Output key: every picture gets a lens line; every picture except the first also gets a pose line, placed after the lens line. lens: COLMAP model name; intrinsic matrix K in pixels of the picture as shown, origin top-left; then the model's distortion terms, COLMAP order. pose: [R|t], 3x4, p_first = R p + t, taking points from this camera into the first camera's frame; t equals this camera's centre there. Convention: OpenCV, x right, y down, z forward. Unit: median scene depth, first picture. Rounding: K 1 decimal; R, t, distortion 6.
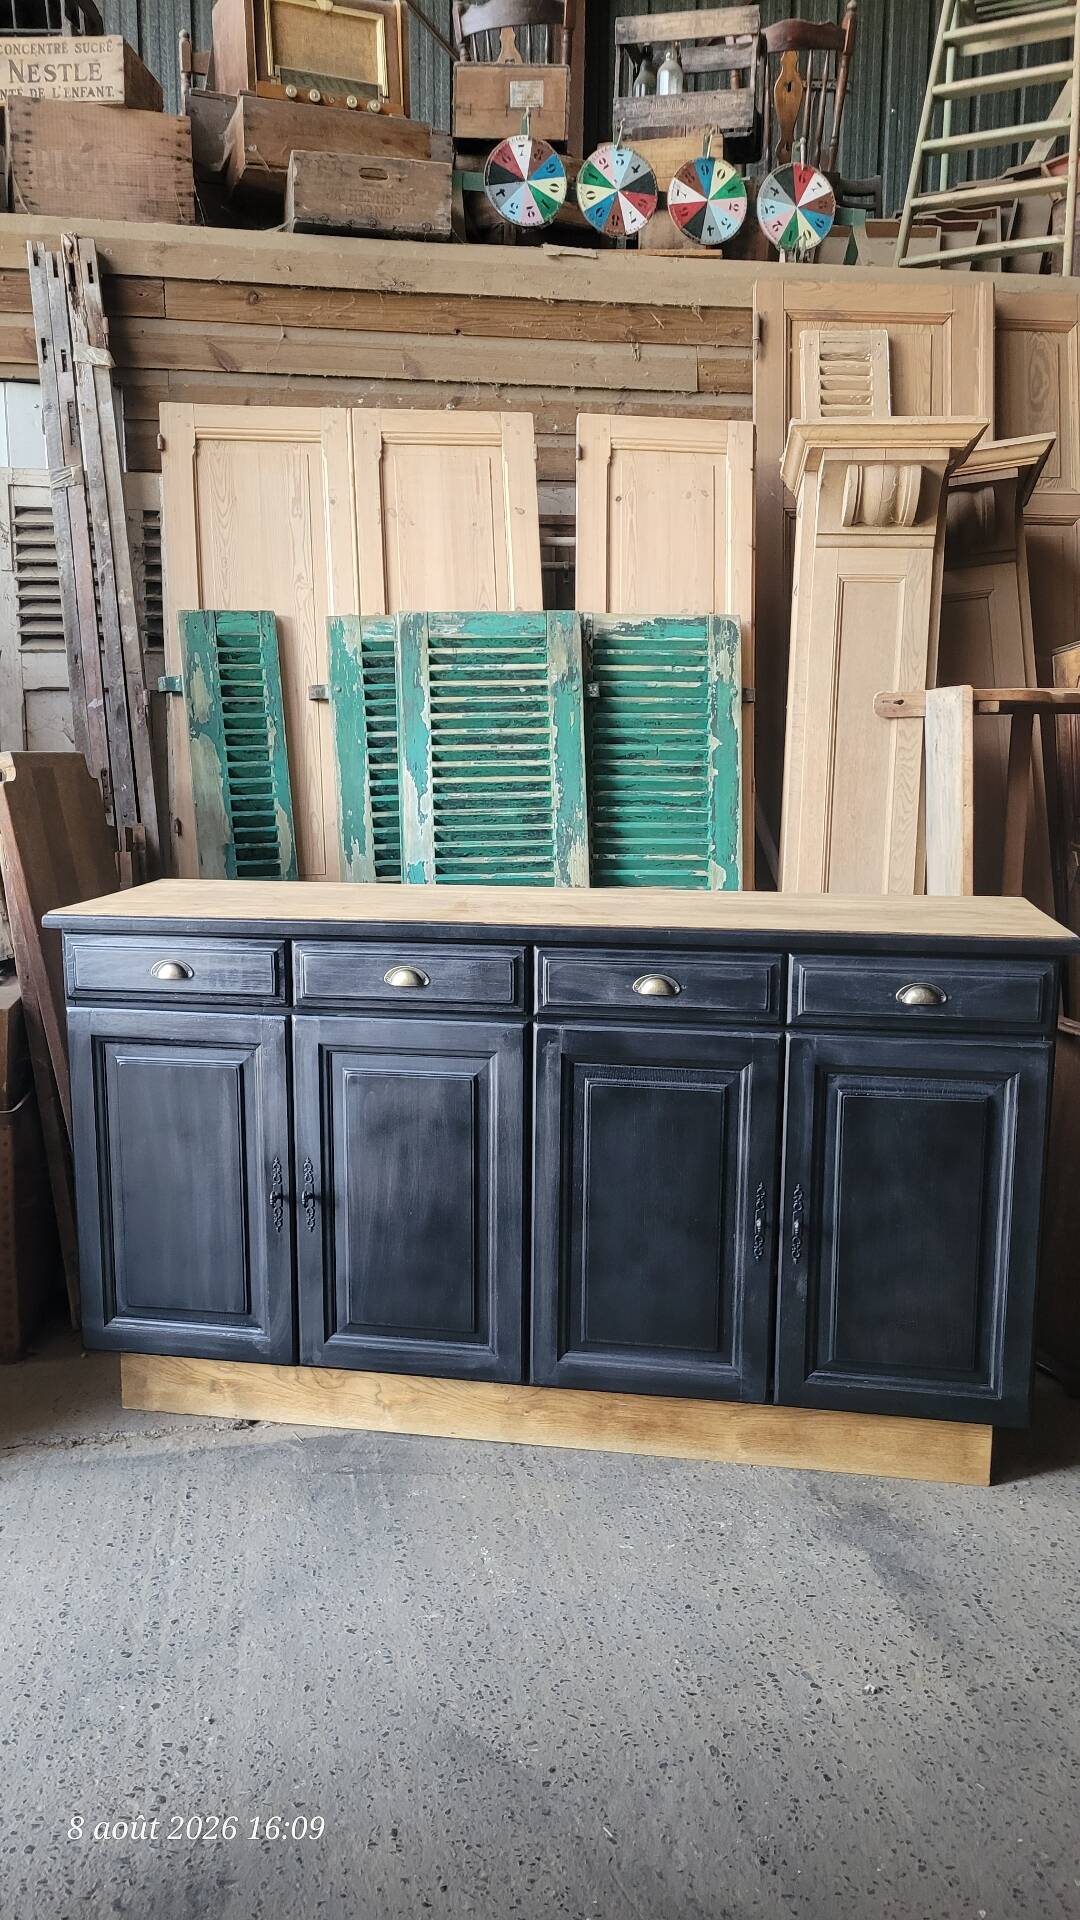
lens RADIAL K [[1459.0, 0, 506.3], [0, 1459.0, 965.3], [0, 0, 1]] dist [0.057380, -0.048397]
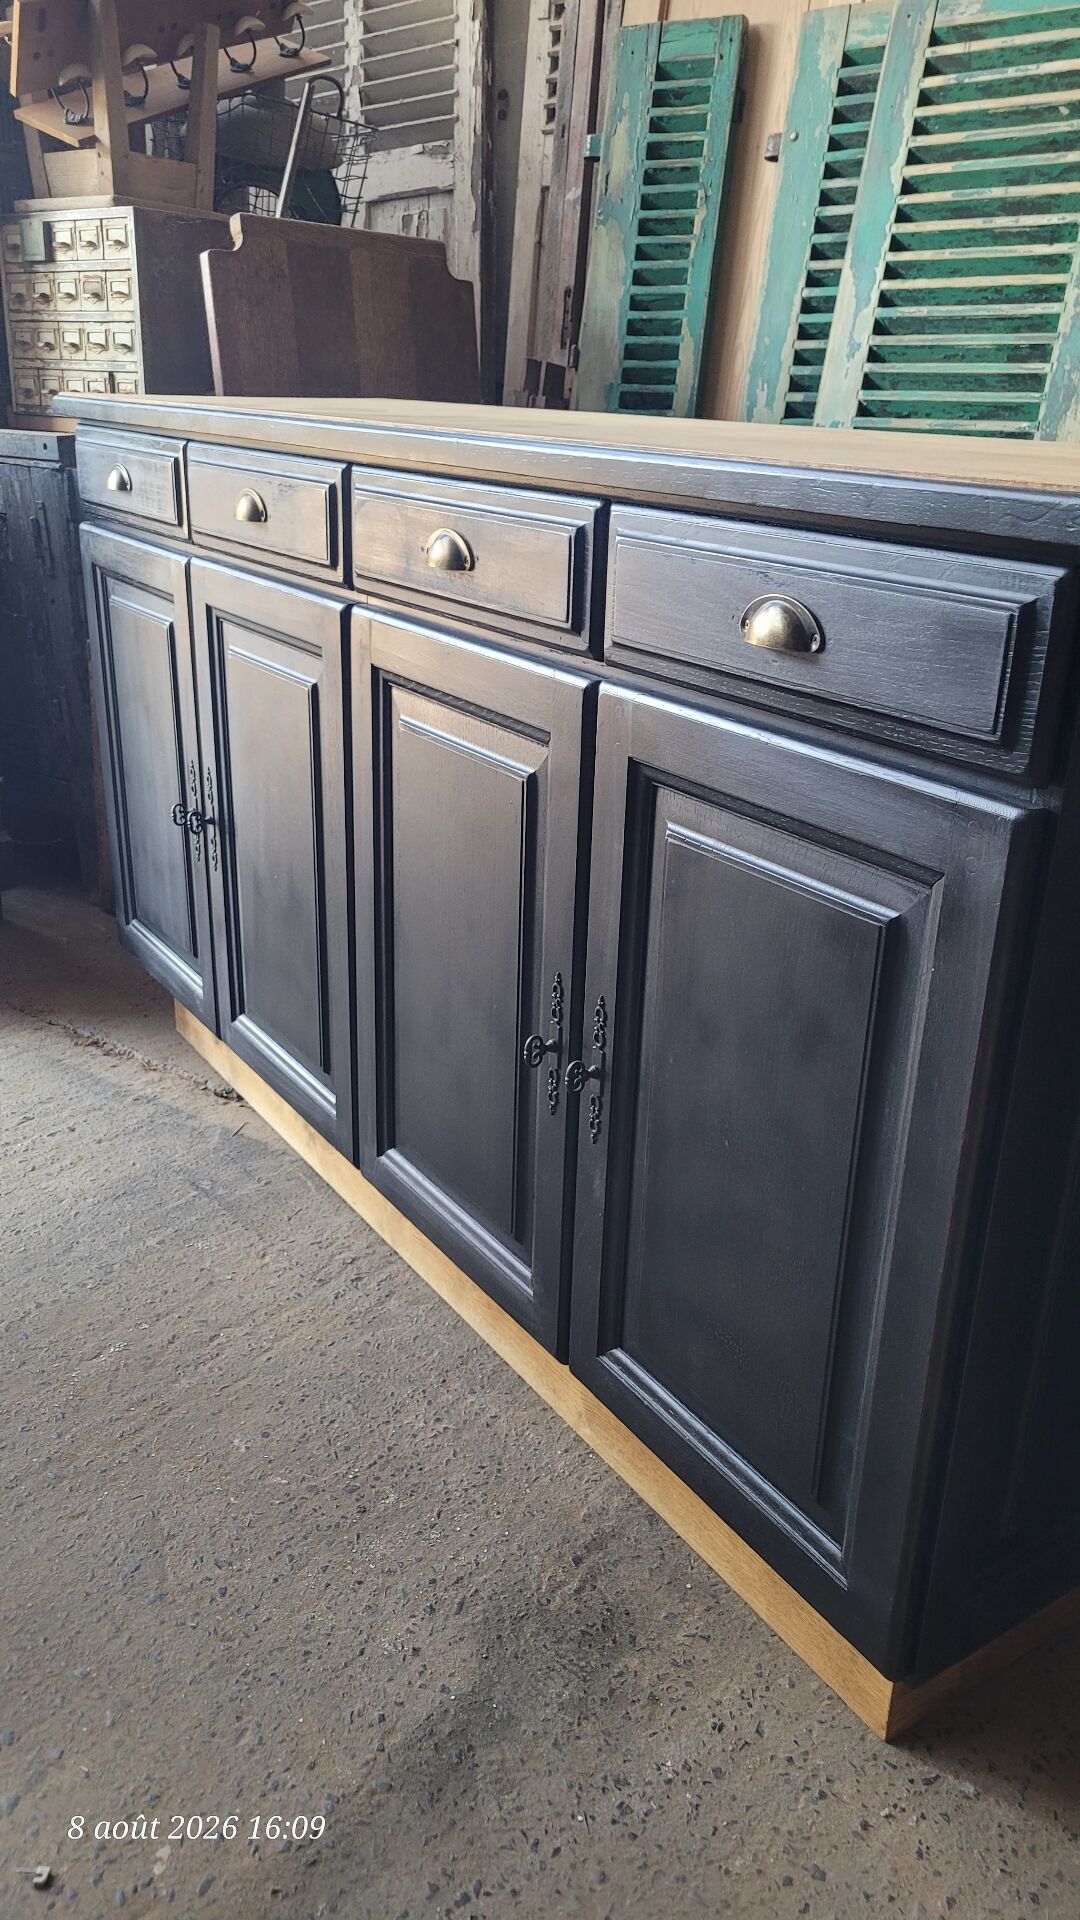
lens RADIAL K [[1459.0, 0, 546.5], [0, 1459.0, 964.8], [0, 0, 1]] dist [0.057380, -0.048397]
pose [[0.692737, 0.287823, -0.661267, 0.349218], [-0.152053, 0.954588, 0.256205, 0.010341], [0.704979, -0.076935, 0.705043, 0.435116]]
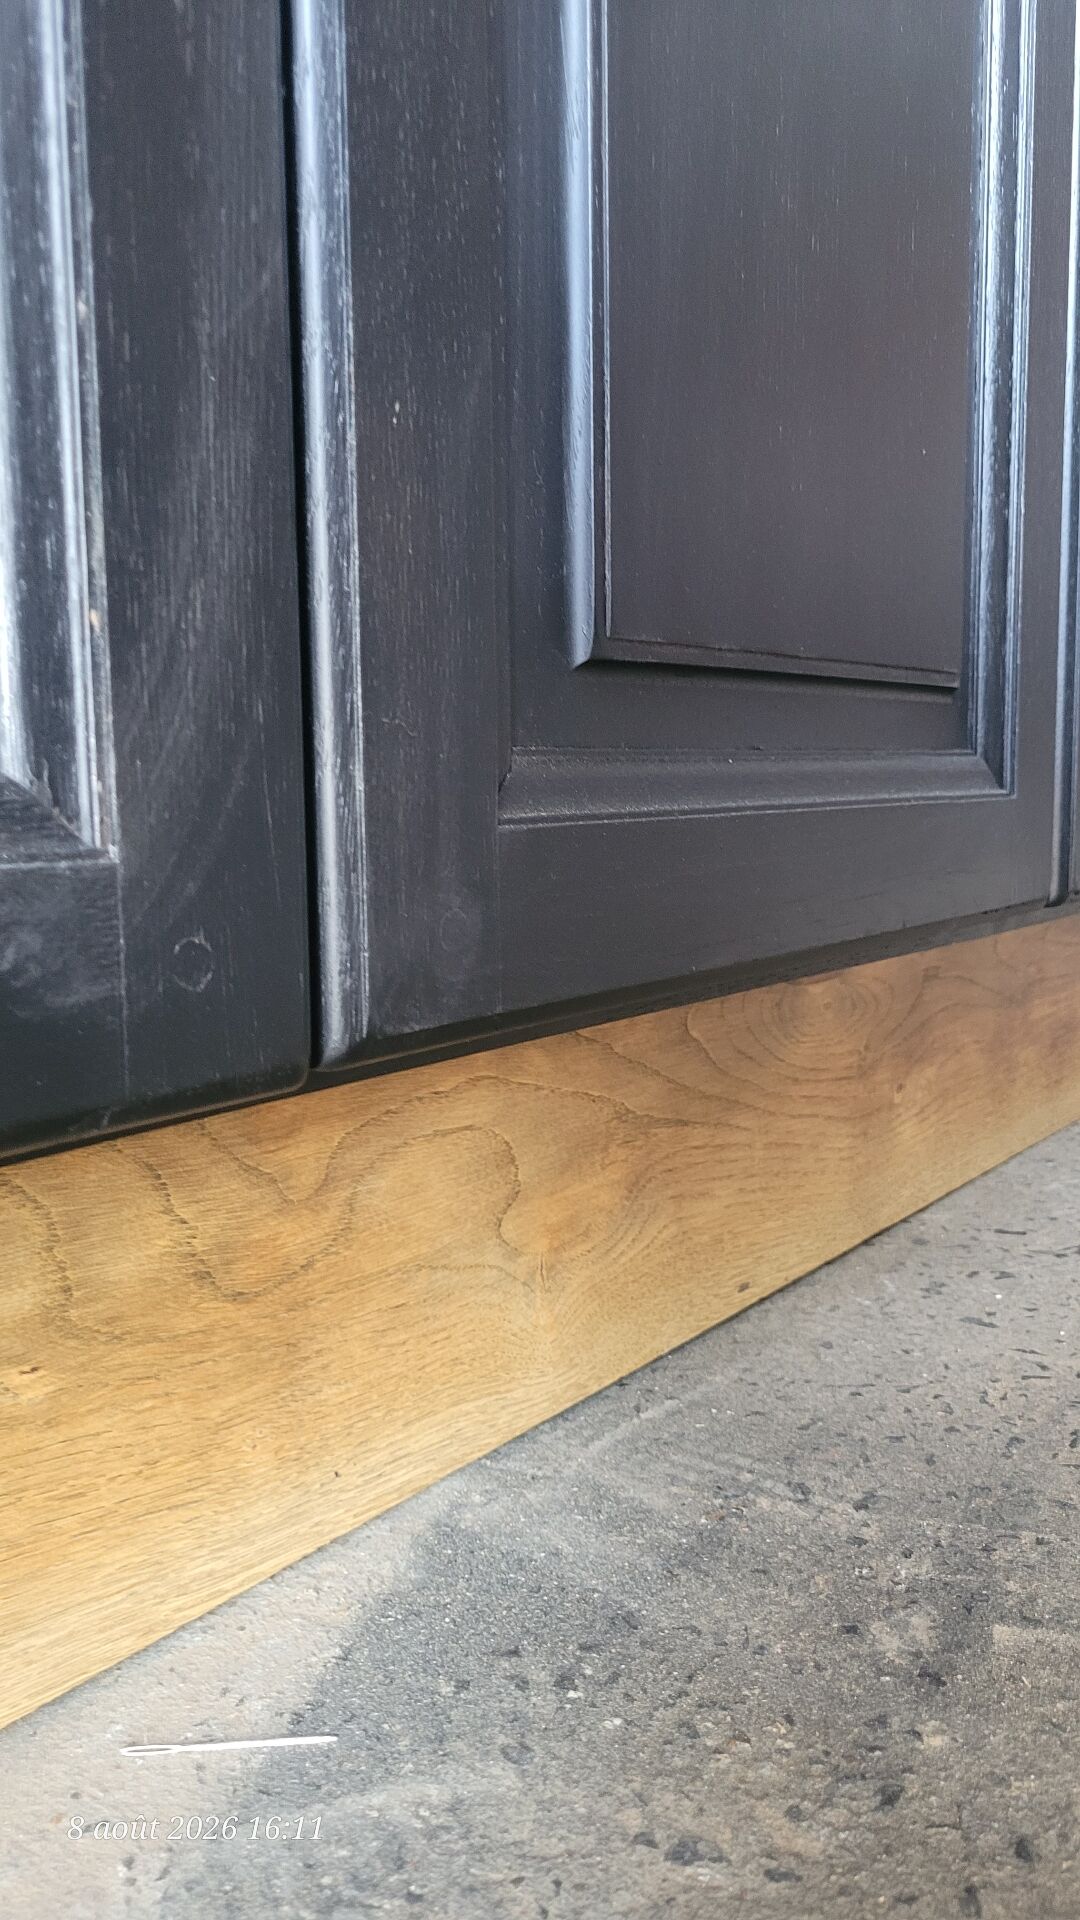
lens RADIAL K [[1459.0, 0, 538.7], [0, 1459.0, 956.5], [0, 0, 1]] dist [0.057380, -0.048397]
pose [[0.480432, -0.115801, 0.869353, -0.172101], [0.176052, 0.983802, 0.033754, 0.196513], [-0.859180, 0.136834, 0.493037, 0.691523]]
